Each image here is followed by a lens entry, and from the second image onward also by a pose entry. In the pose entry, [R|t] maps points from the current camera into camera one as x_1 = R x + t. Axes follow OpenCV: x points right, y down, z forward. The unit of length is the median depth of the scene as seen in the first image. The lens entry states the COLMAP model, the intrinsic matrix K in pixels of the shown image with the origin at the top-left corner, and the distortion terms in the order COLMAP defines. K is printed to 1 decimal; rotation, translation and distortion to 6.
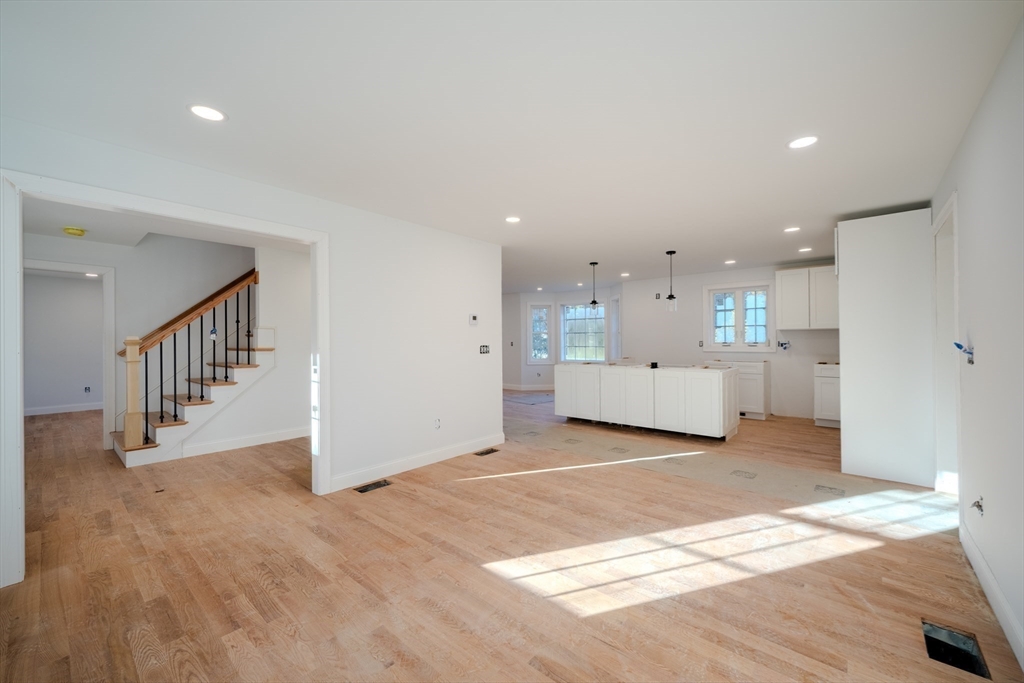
lens RADIAL K [[408.5, 0, 507.1], [0, 408.5, 337.1], [0, 0, 1]] dist [-0.003707, 0.001427]
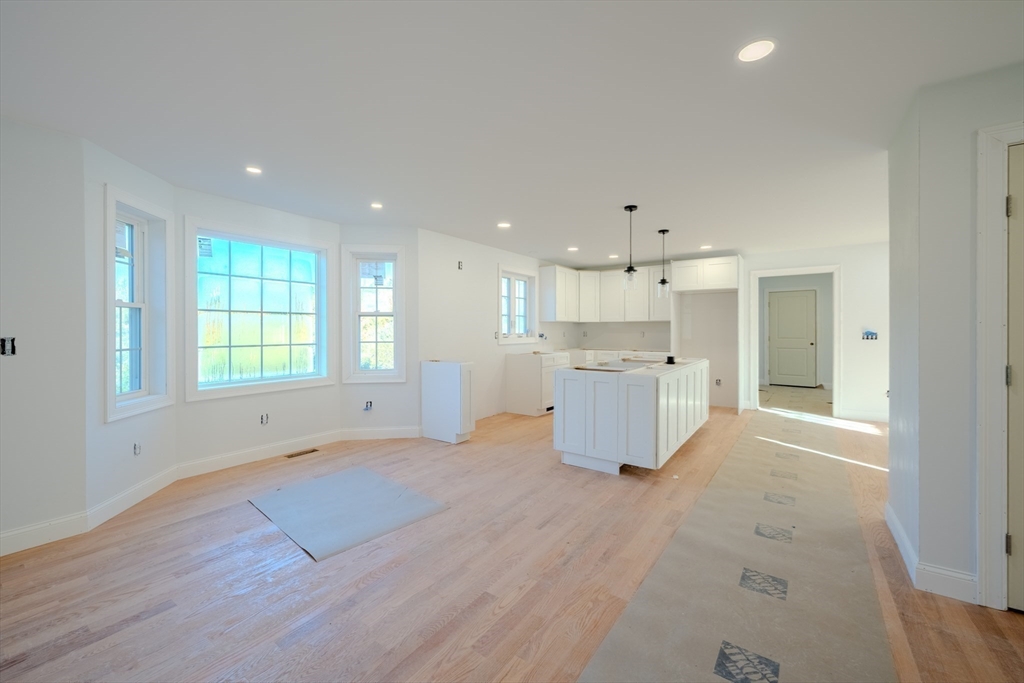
lens RADIAL K [[408.5, 0, 509.8], [0, 408.5, 335.9], [0, 0, 1]] dist [-0.003707, 0.001427]
pose [[-0.116829, -0.009099, 0.993110, -0.439423], [-0.004977, 0.999951, 0.008576, 0.014276], [-0.993140, -0.003941, -0.116869, 1.396816]]
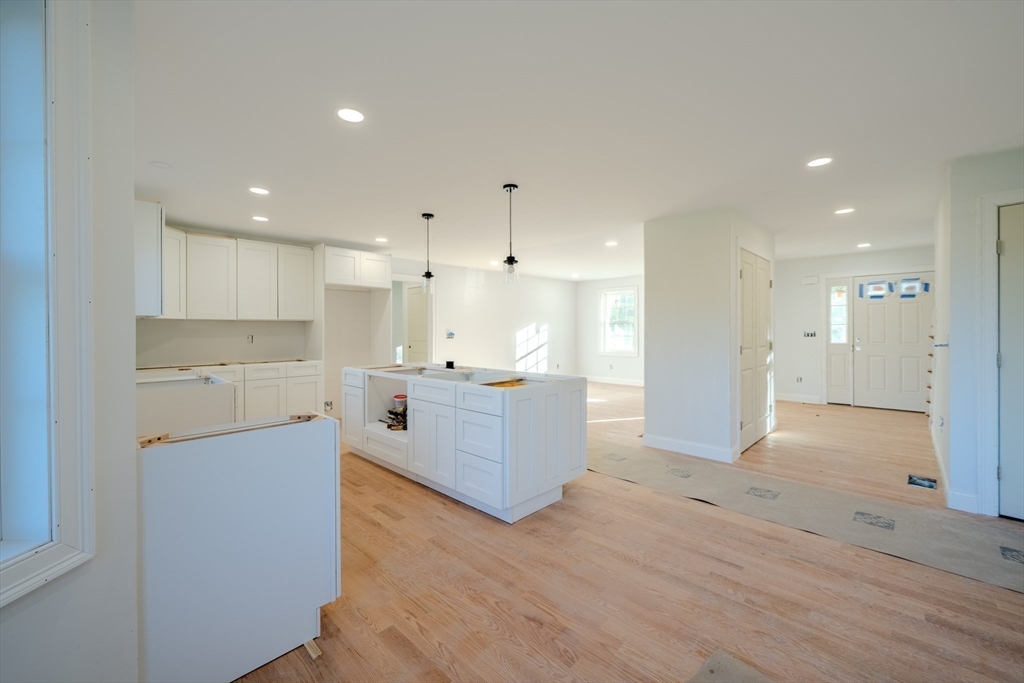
lens RADIAL K [[408.5, 0, 505.6], [0, 408.5, 331.3], [0, 0, 1]] dist [-0.003707, 0.001427]
pose [[-0.998999, 0.011225, 0.043310, 0.210818], [0.011042, 0.999929, -0.004460, 0.012137], [-0.043357, -0.003978, -0.999052, 1.702023]]
